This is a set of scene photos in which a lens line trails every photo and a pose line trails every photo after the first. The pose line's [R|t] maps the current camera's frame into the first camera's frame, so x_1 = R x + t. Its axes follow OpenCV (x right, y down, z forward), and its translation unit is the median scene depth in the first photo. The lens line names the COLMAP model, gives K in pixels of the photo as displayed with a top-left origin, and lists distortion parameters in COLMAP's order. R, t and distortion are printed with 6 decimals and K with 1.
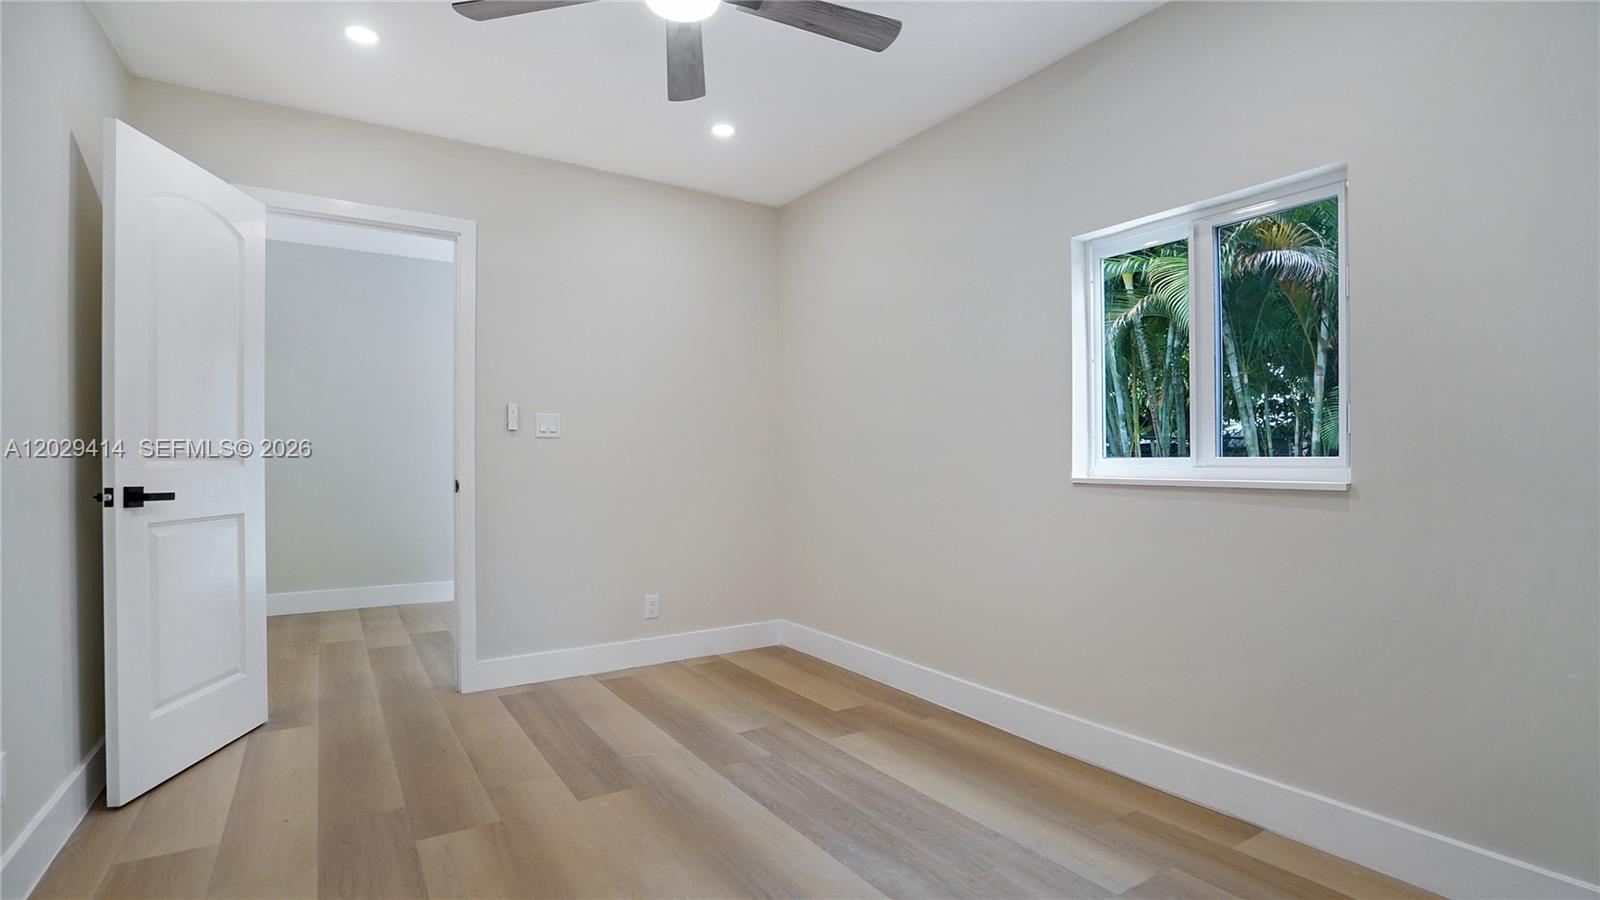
lens RADIAL K [[756.5, 0, 790.4], [0, 756.5, 451.8], [0, 0, 1]] dist [-0.054109, 0.018886]
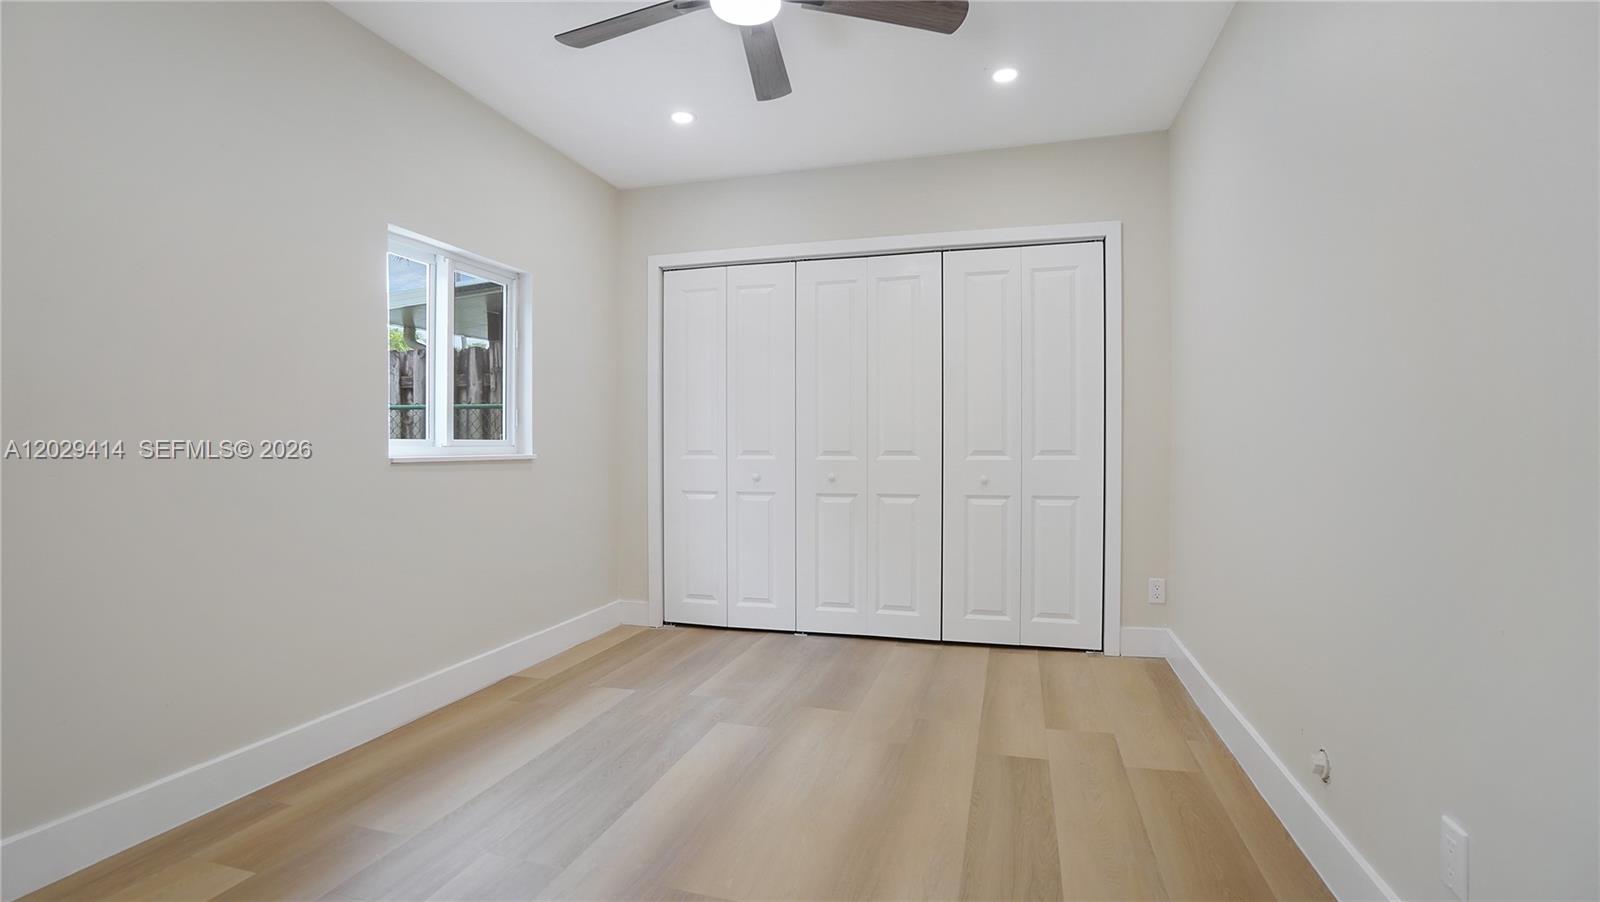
lens RADIAL K [[753.5, 0, 787.4], [0, 753.5, 447.0], [0, 0, 1]] dist [-0.061175, 0.021959]
pose [[-0.650797, -0.001451, 0.759250, -0.873292], [-0.005061, 0.999984, -0.002428, 0.021768], [-0.759235, -0.005423, -0.650794, 1.458439]]
